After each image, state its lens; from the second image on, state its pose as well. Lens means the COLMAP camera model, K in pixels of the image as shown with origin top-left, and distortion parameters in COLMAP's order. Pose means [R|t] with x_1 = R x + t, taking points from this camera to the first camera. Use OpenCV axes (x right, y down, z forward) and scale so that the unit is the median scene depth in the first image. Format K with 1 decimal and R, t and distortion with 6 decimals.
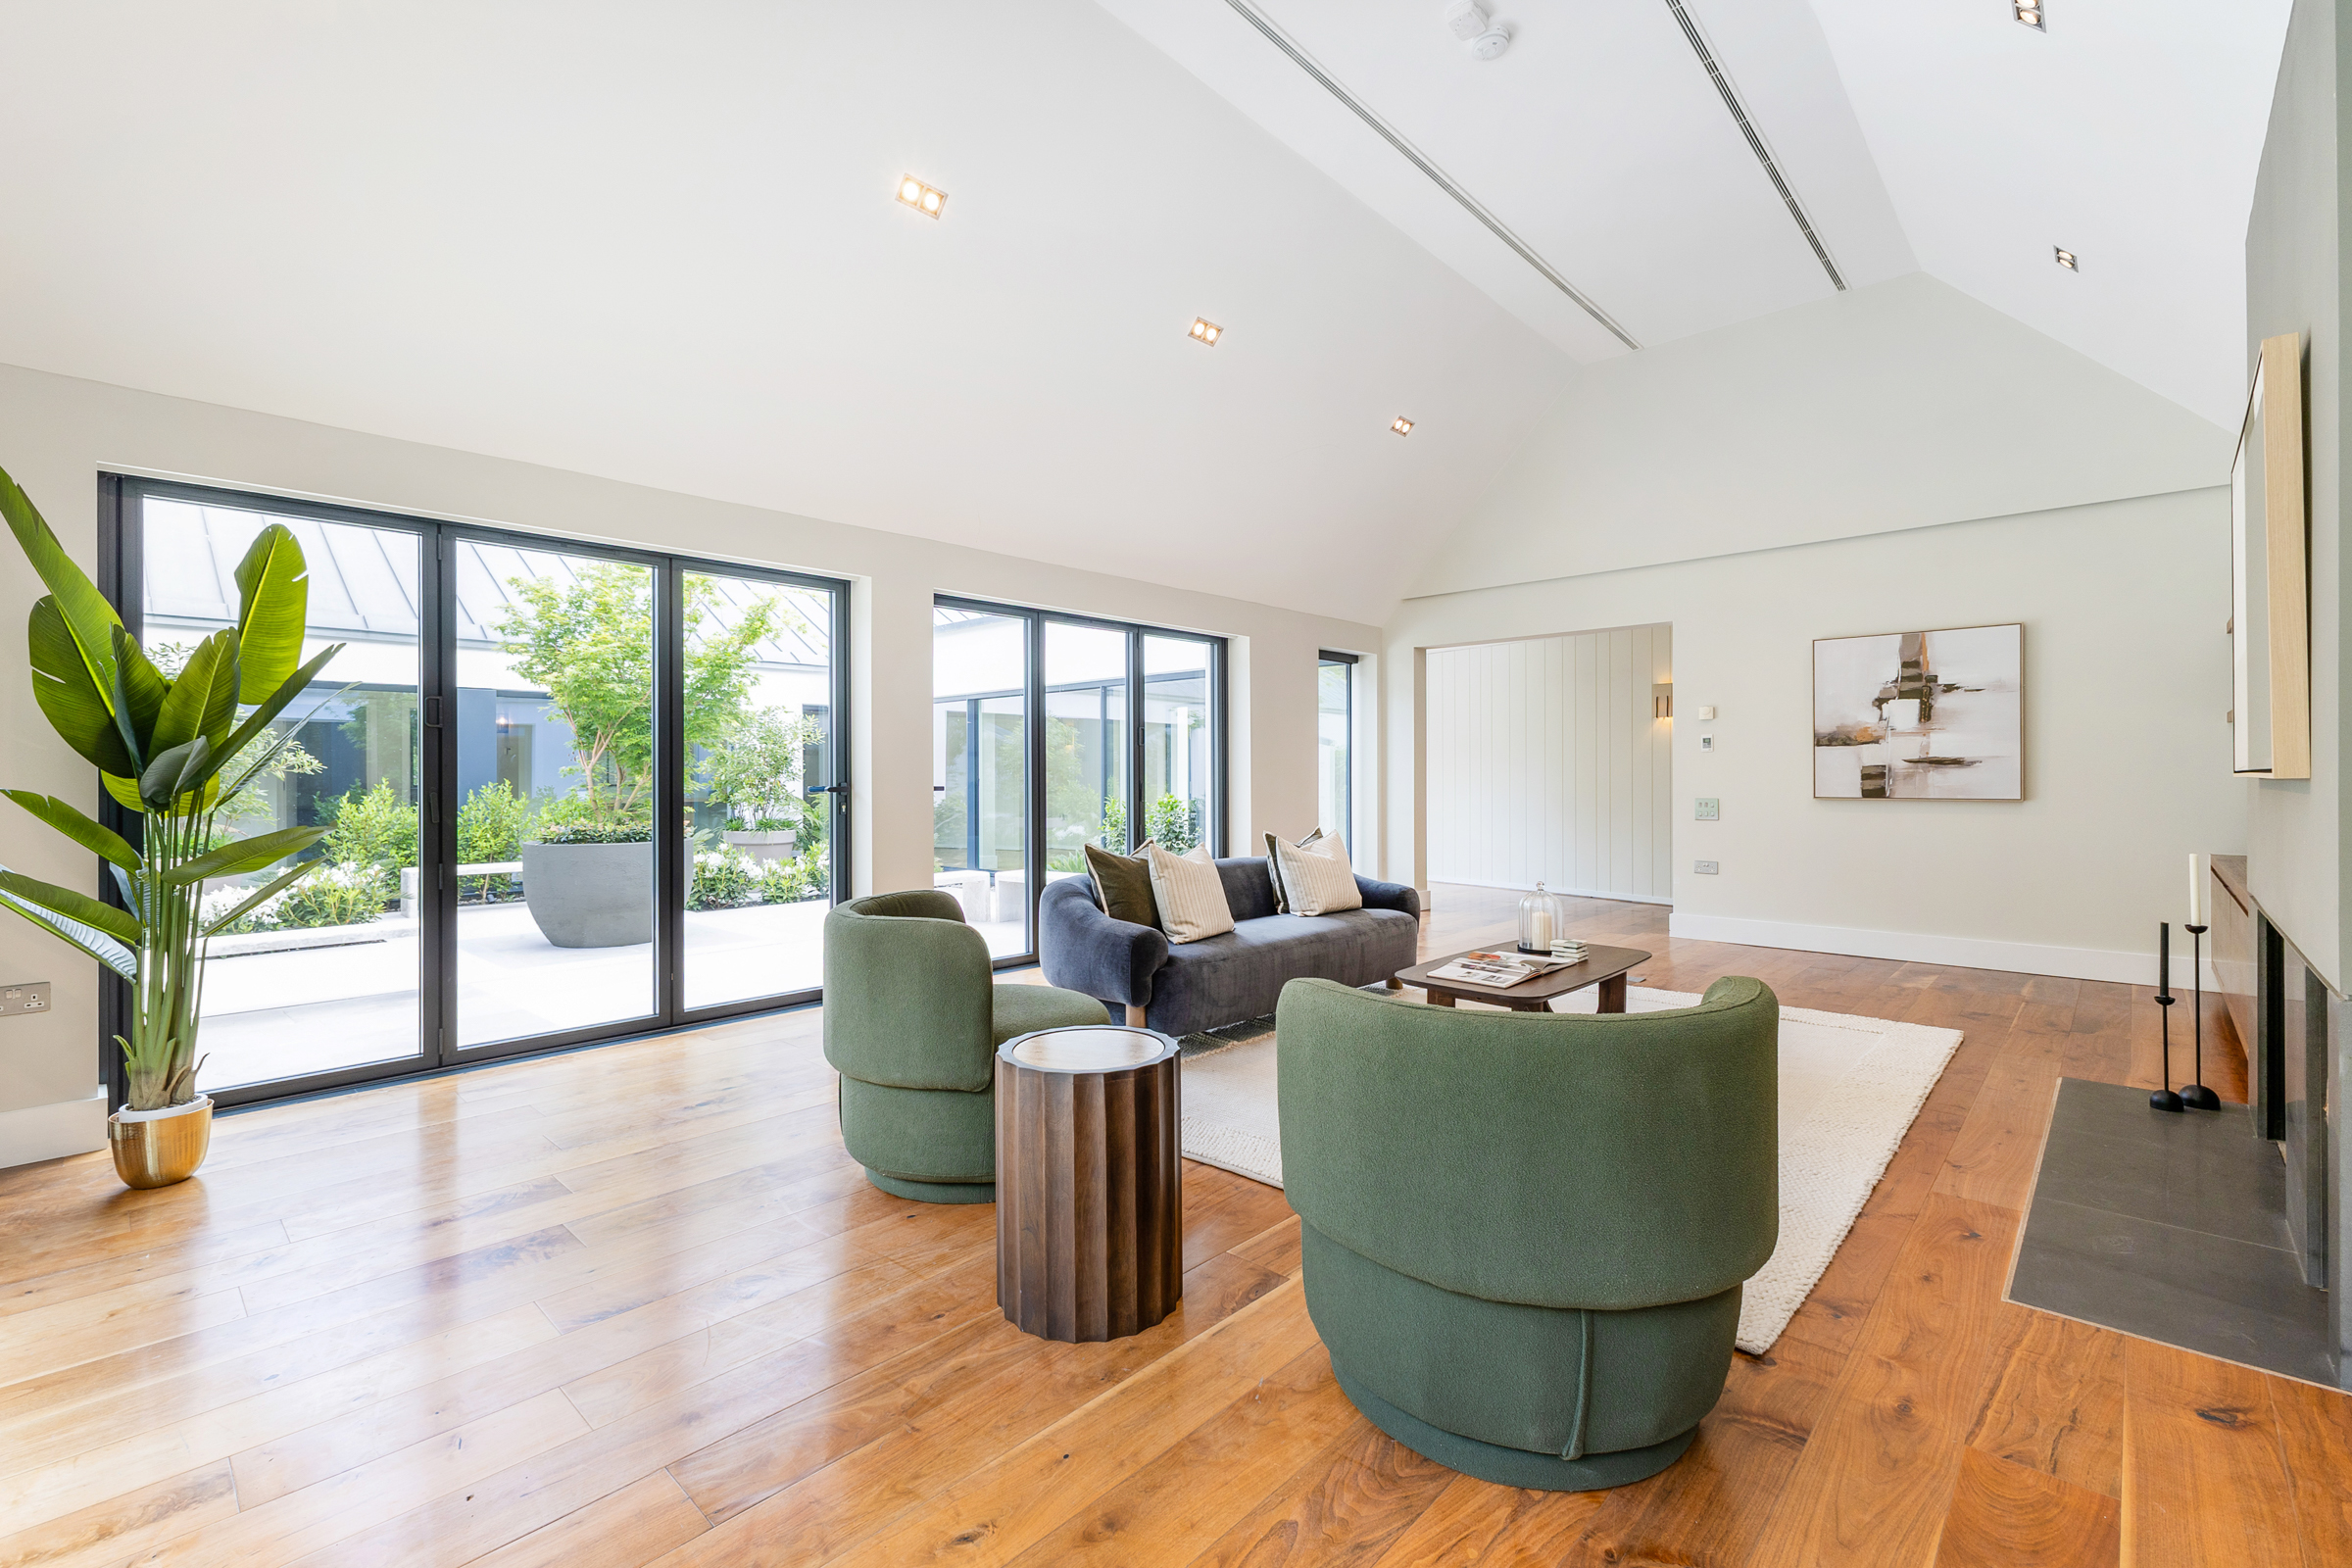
lens RADIAL K [[1013.6, 0, 1170.9], [0, 1013.6, 773.1], [0, 0, 1]] dist [0.002764, 0.000160]
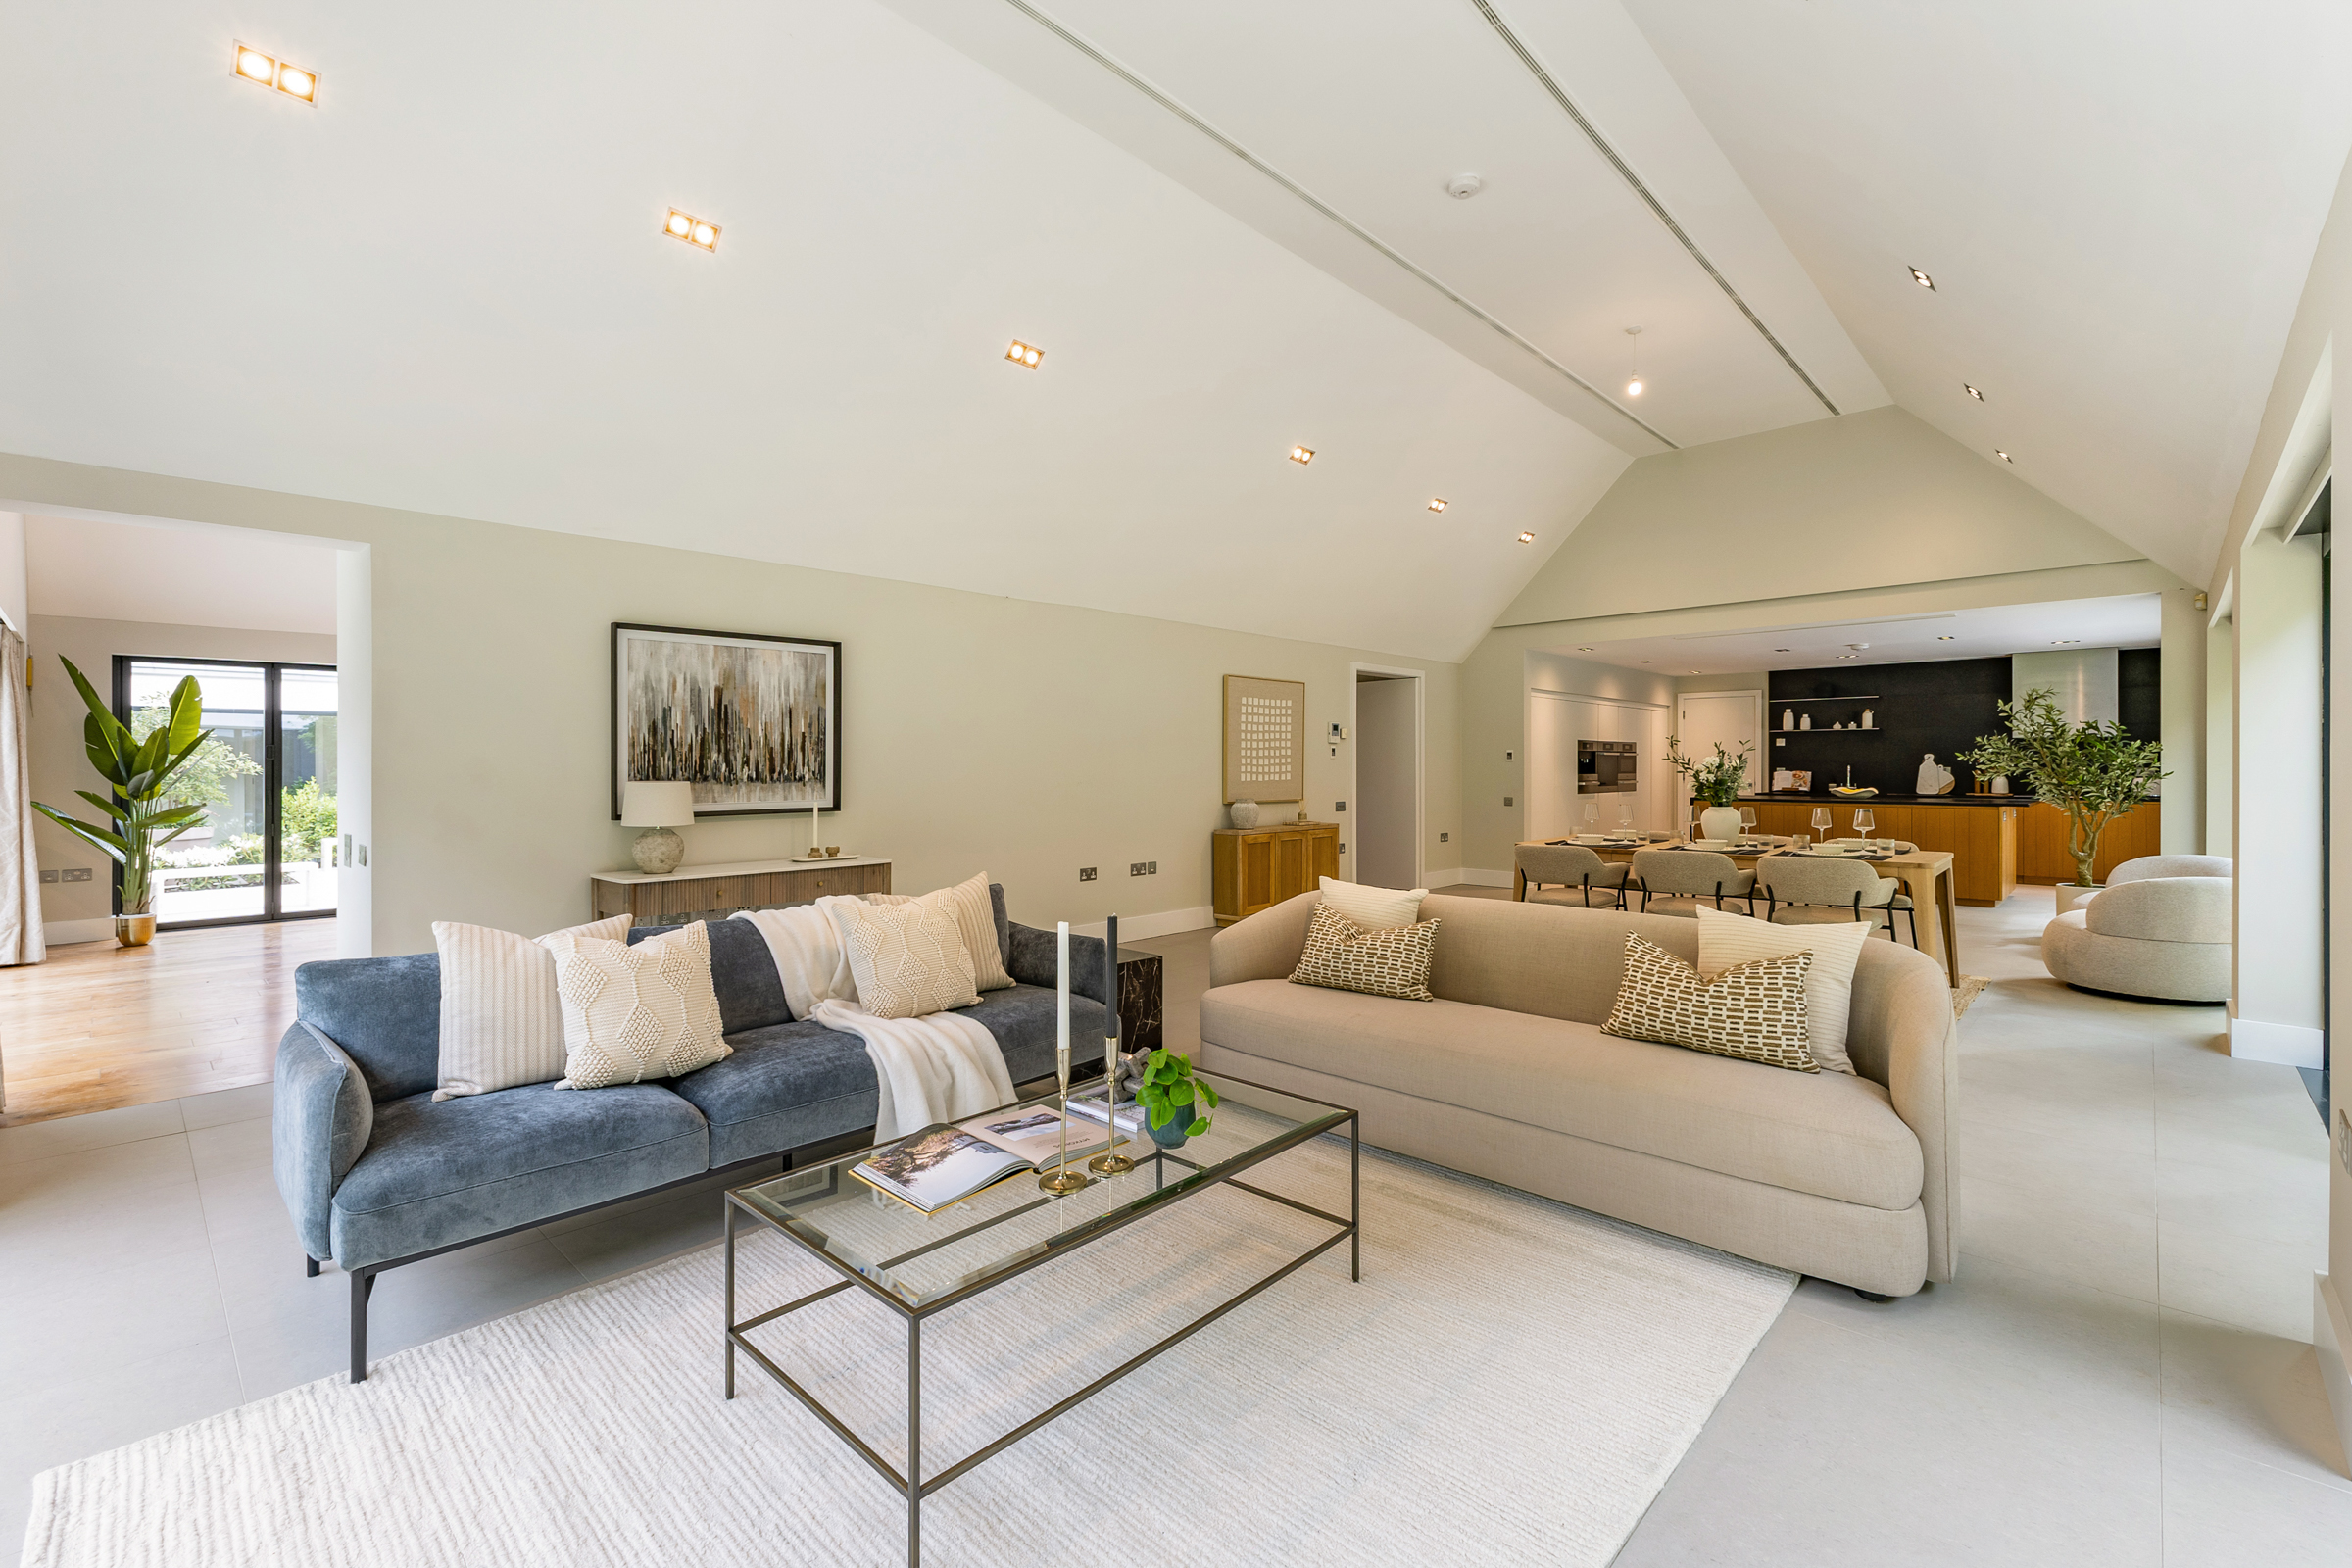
lens RADIAL K [[1013.6, 0, 1176.5], [0, 1013.6, 772.4], [0, 0, 1]] dist [0.002764, 0.000160]
pose [[0.999942, 0.006753, -0.008345, 1.611060], [-0.006717, 0.999968, 0.004355, -0.056567], [0.008374, -0.004298, 0.999956, -1.503397]]
